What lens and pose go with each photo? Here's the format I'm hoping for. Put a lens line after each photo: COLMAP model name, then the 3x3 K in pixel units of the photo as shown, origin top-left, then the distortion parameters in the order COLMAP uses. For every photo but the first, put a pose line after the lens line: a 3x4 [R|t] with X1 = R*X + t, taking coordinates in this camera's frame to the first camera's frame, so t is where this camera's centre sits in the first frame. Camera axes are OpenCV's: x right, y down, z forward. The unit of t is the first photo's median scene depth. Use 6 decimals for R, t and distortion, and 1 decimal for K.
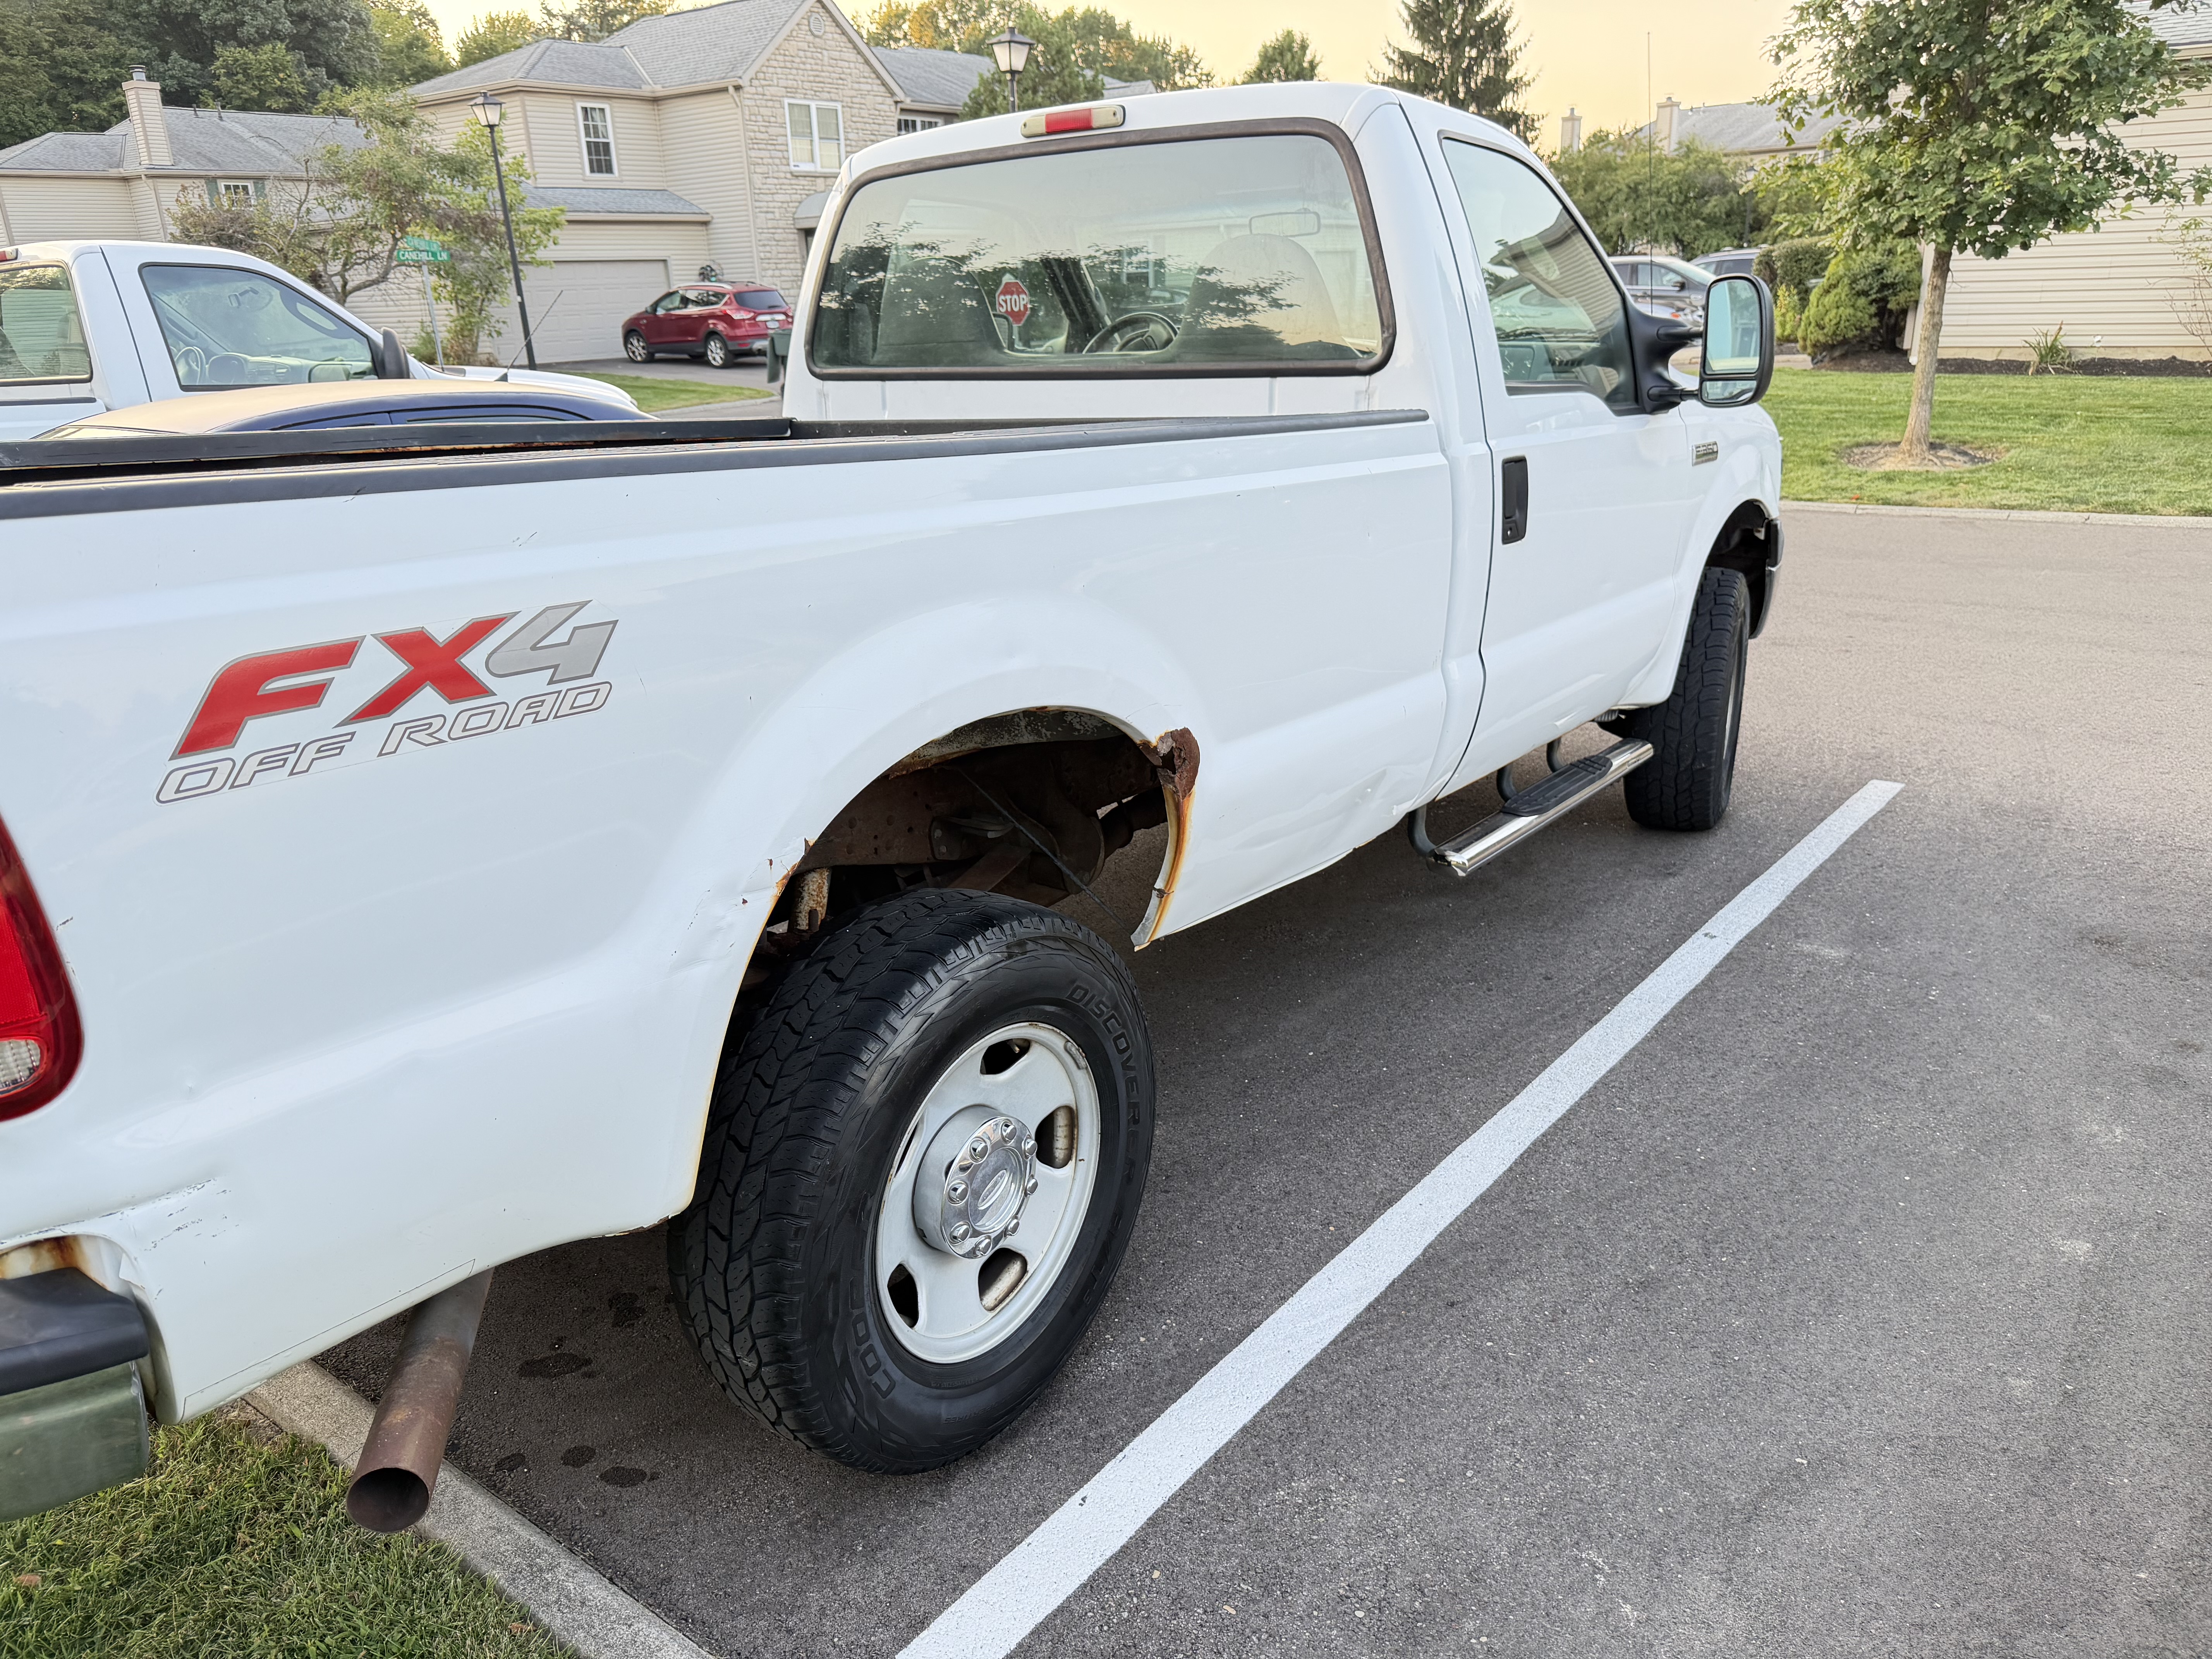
lens RADIAL K [[1574.2, 0, 1113.4], [0, 1574.2, 841.6], [0, 0, 1]] dist [0.008141, -0.009389]
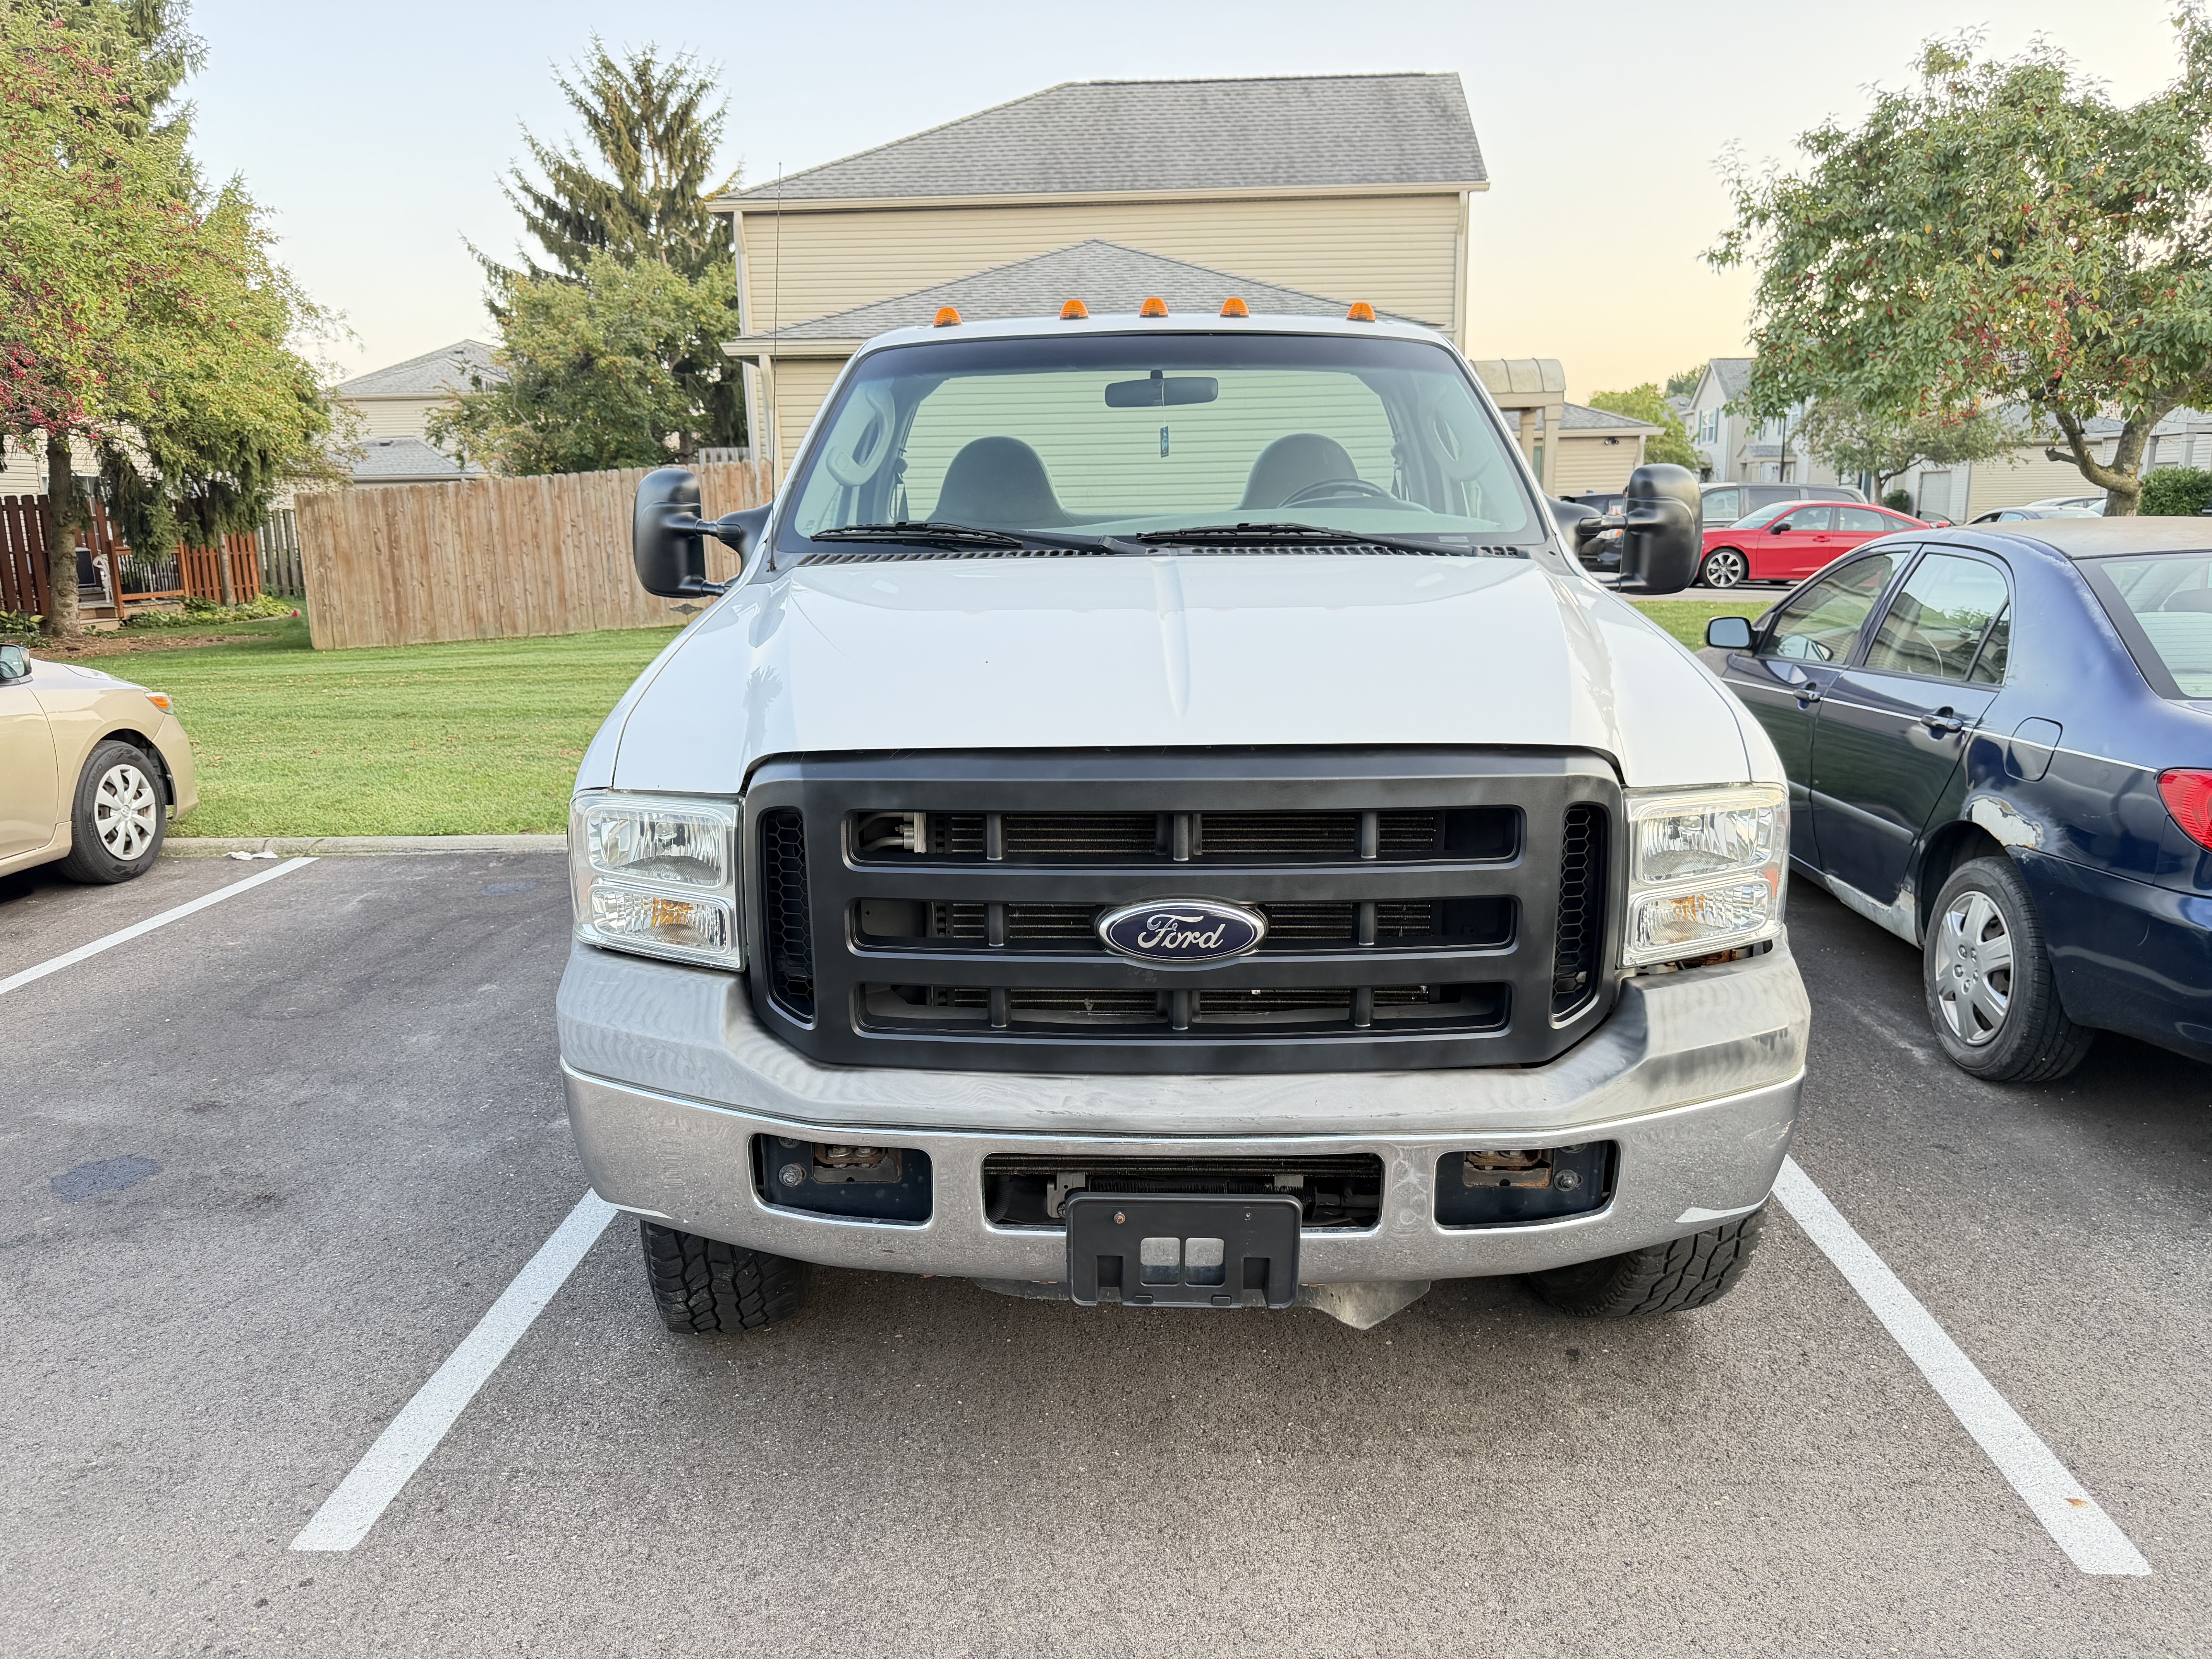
lens RADIAL K [[1574.2, 0, 1106.6], [0, 1574.2, 825.1], [0, 0, 1]] dist [0.008141, -0.009389]
pose [[-0.813923, 0.157833, -0.559123, 0.912472], [-0.153508, 0.869763, 0.468986, -0.801342], [0.560326, 0.467548, -0.683691, 2.311326]]
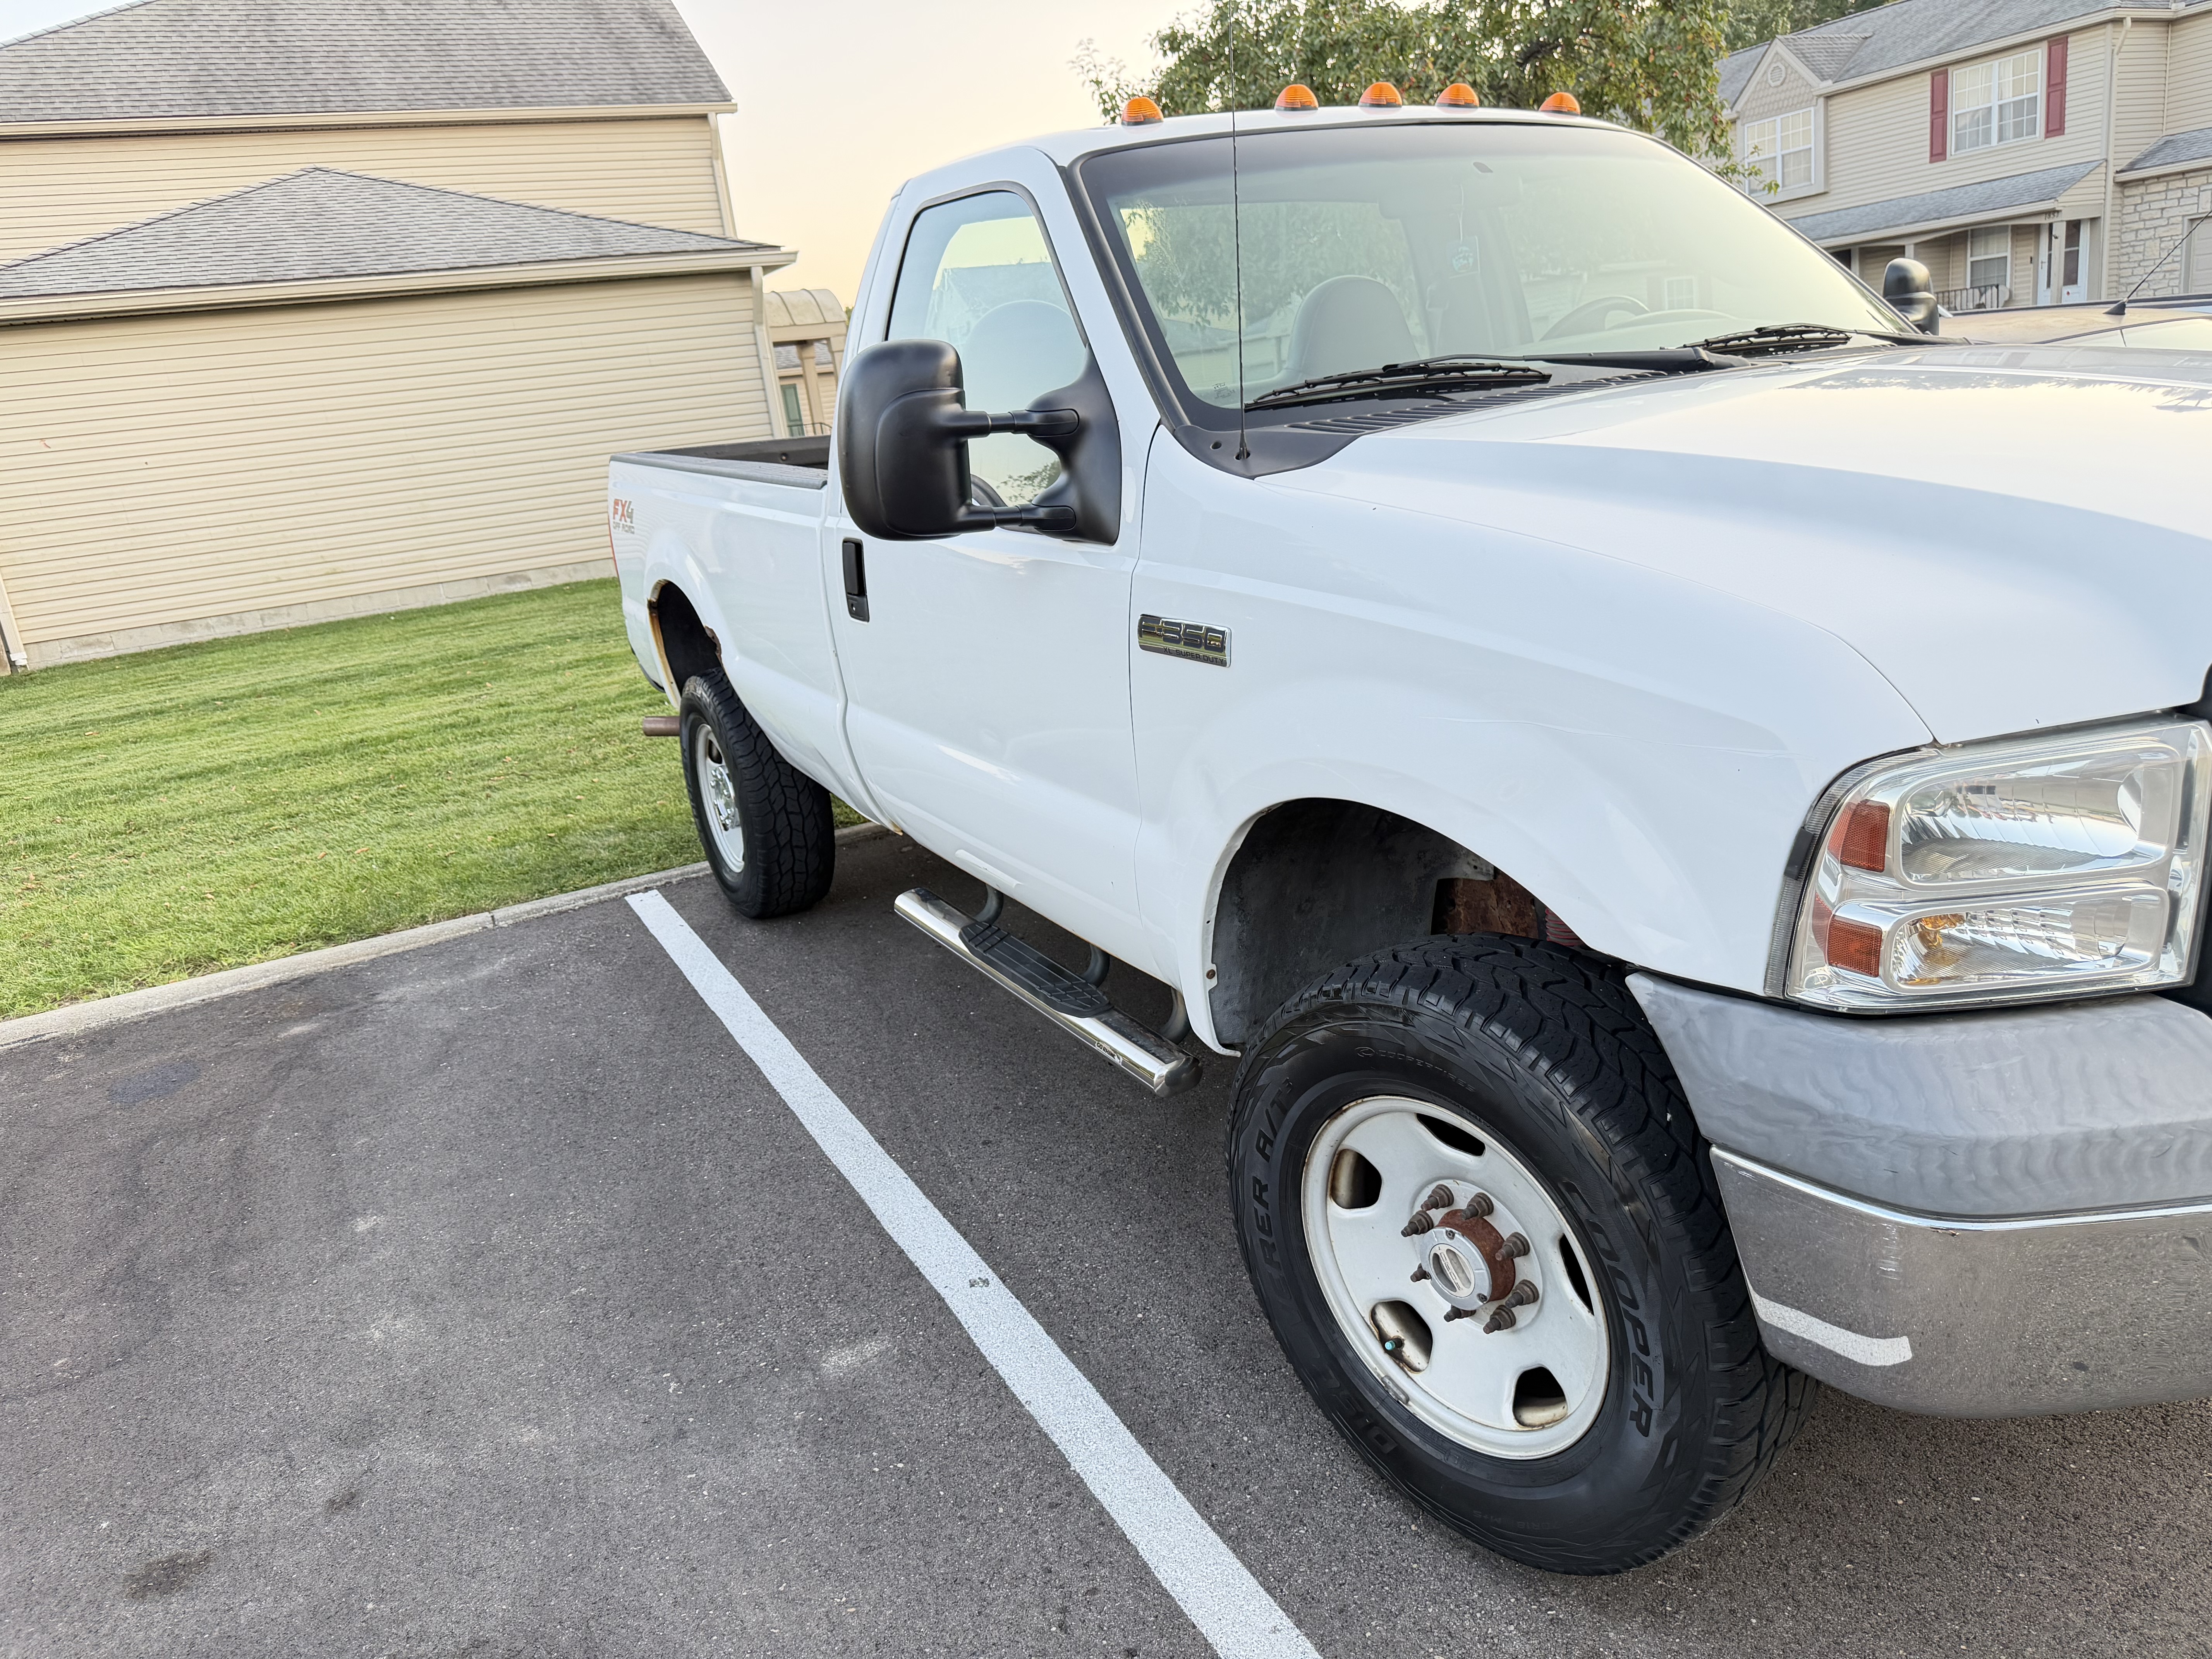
lens RADIAL K [[1574.2, 0, 1111.2], [0, 1574.2, 826.3], [0, 0, 1]] dist [0.008141, -0.009389]
pose [[-0.413619, 0.312363, -0.855189, 1.167479], [-0.177974, 0.893443, 0.412414, -0.548358], [0.892885, 0.322784, -0.313953, 1.592517]]
